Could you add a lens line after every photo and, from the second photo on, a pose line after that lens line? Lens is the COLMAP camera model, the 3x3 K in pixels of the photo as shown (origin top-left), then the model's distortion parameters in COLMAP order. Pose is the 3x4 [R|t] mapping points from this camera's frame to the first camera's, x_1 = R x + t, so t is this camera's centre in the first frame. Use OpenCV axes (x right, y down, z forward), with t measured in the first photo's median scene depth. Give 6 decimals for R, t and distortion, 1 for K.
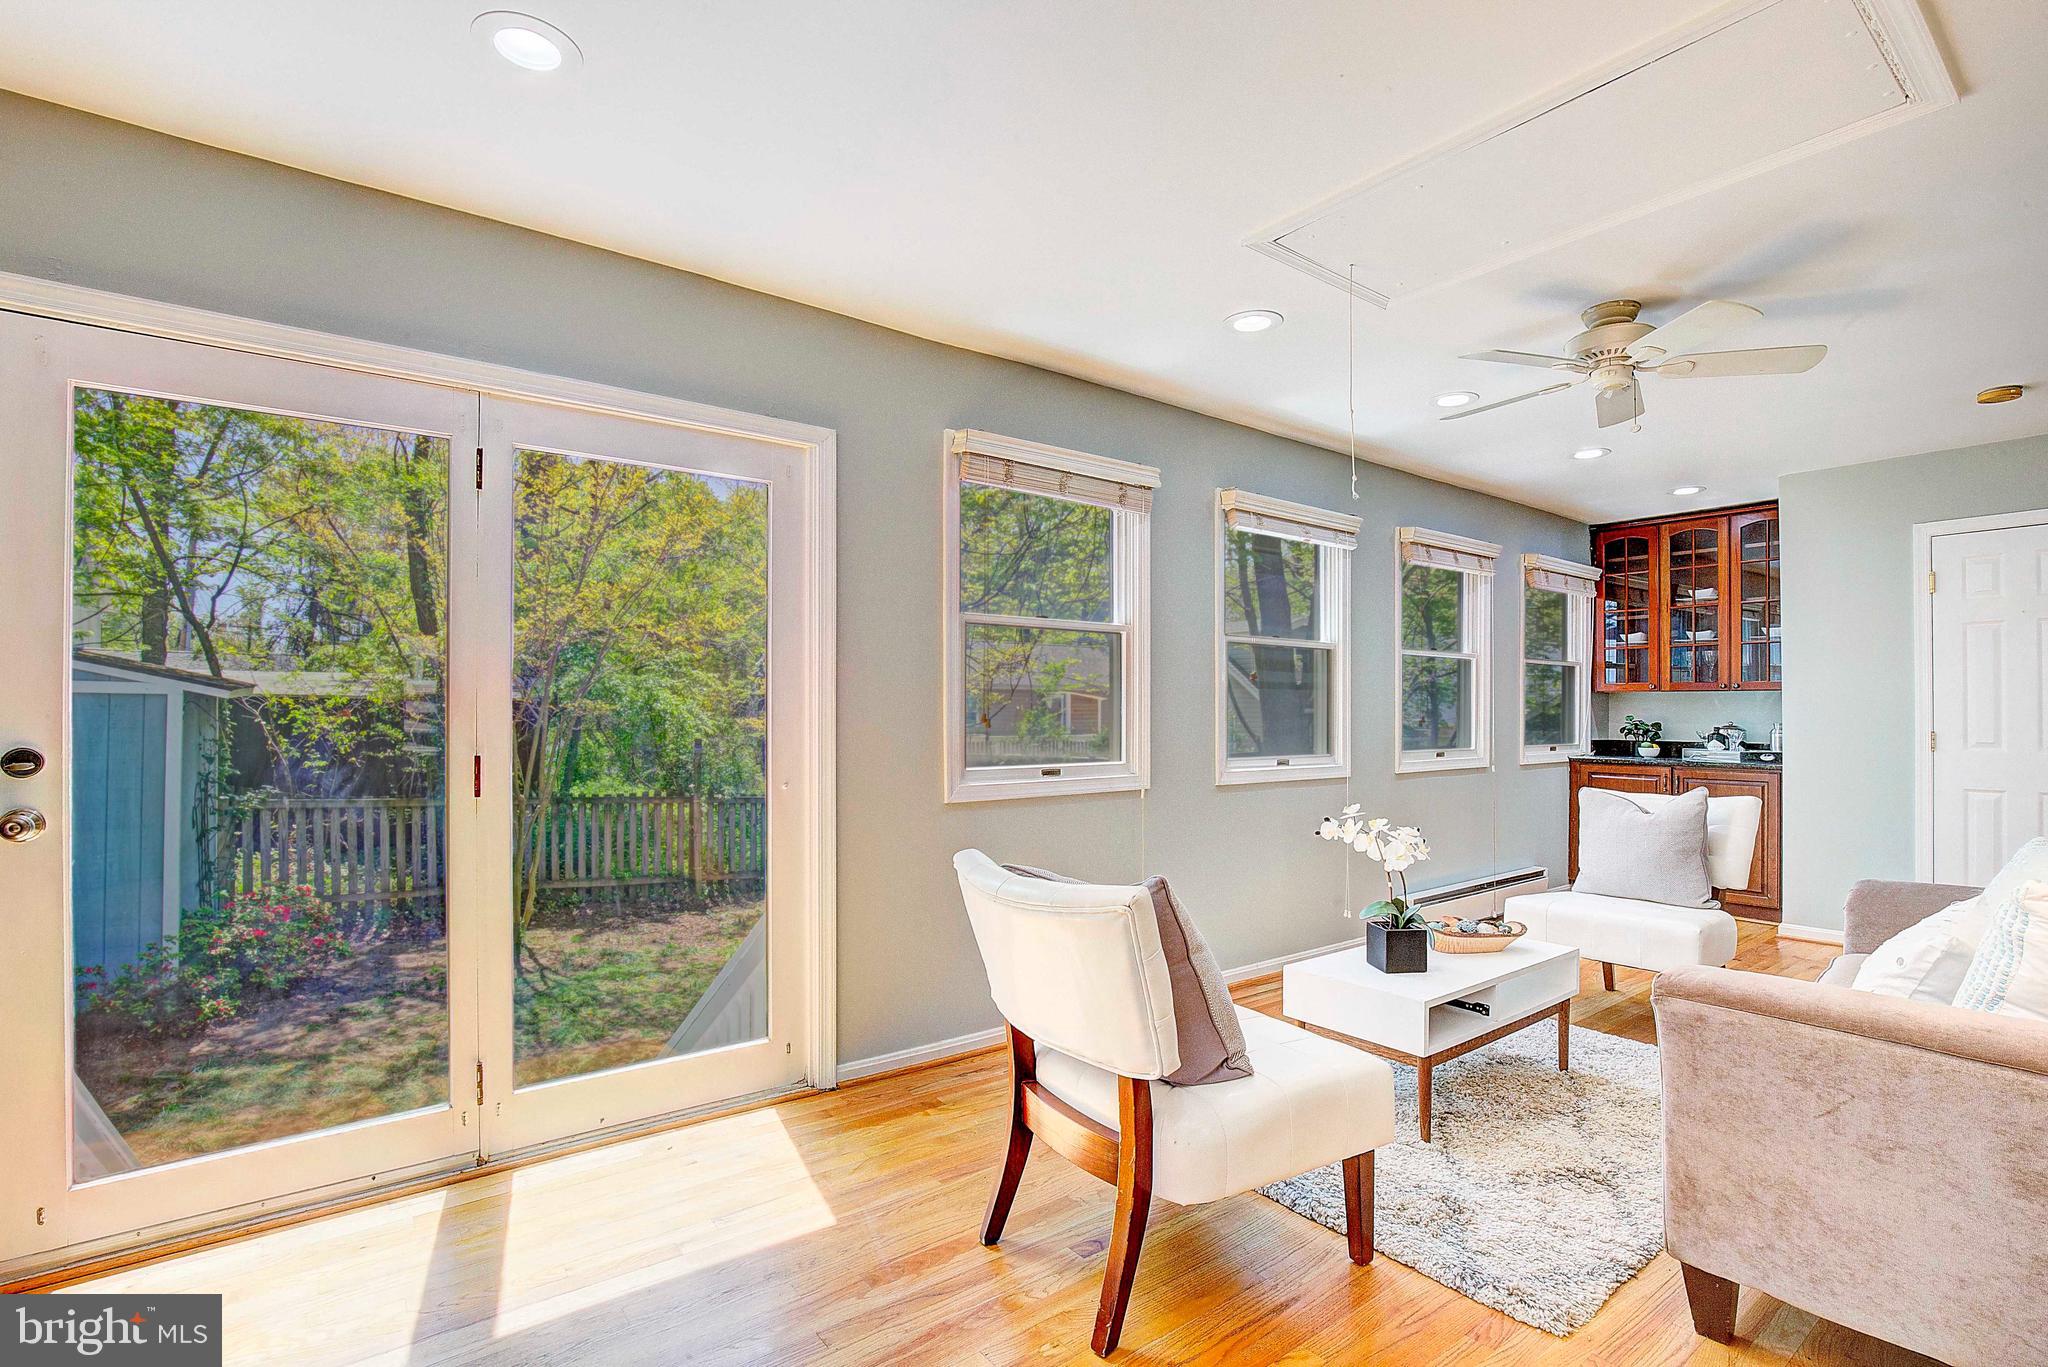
lens RADIAL K [[939.2, 0, 1041.1], [0, 939.2, 702.2], [0, 0, 1]] dist [-0.020328, -0.000010]
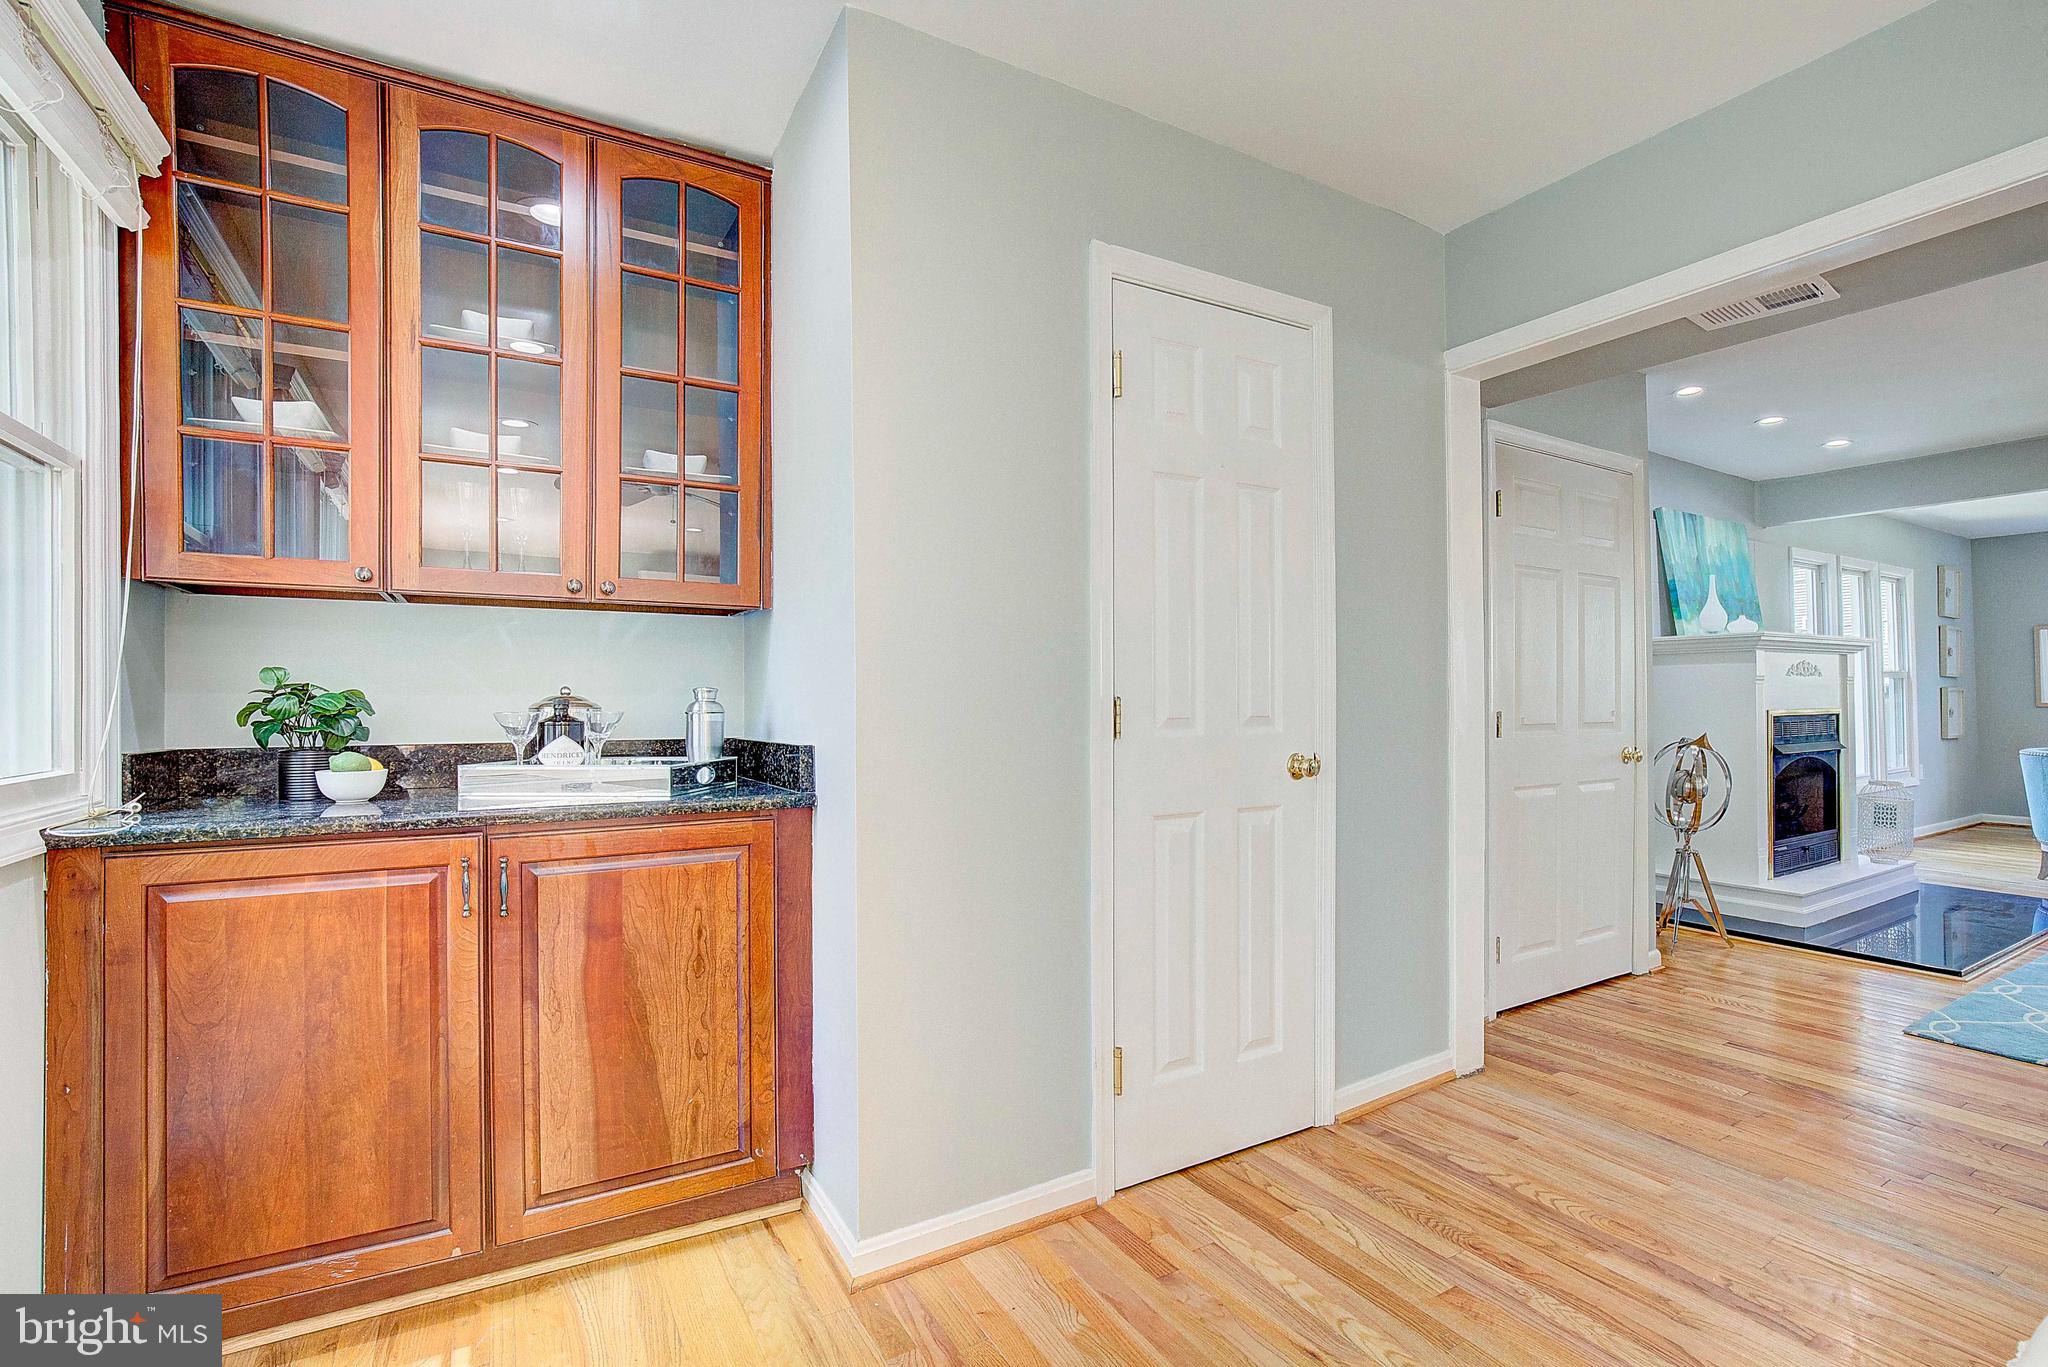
lens RADIAL K [[941.1, 0, 1038.6], [0, 941.1, 692.1], [0, 0, 1]] dist [-0.026616, 0.000245]
pose [[0.108871, 0.001982, 0.994054, 0.371716], [-0.003248, 0.999993, -0.001638, 0.022724], [-0.994051, -0.003050, 0.108876, 0.741580]]
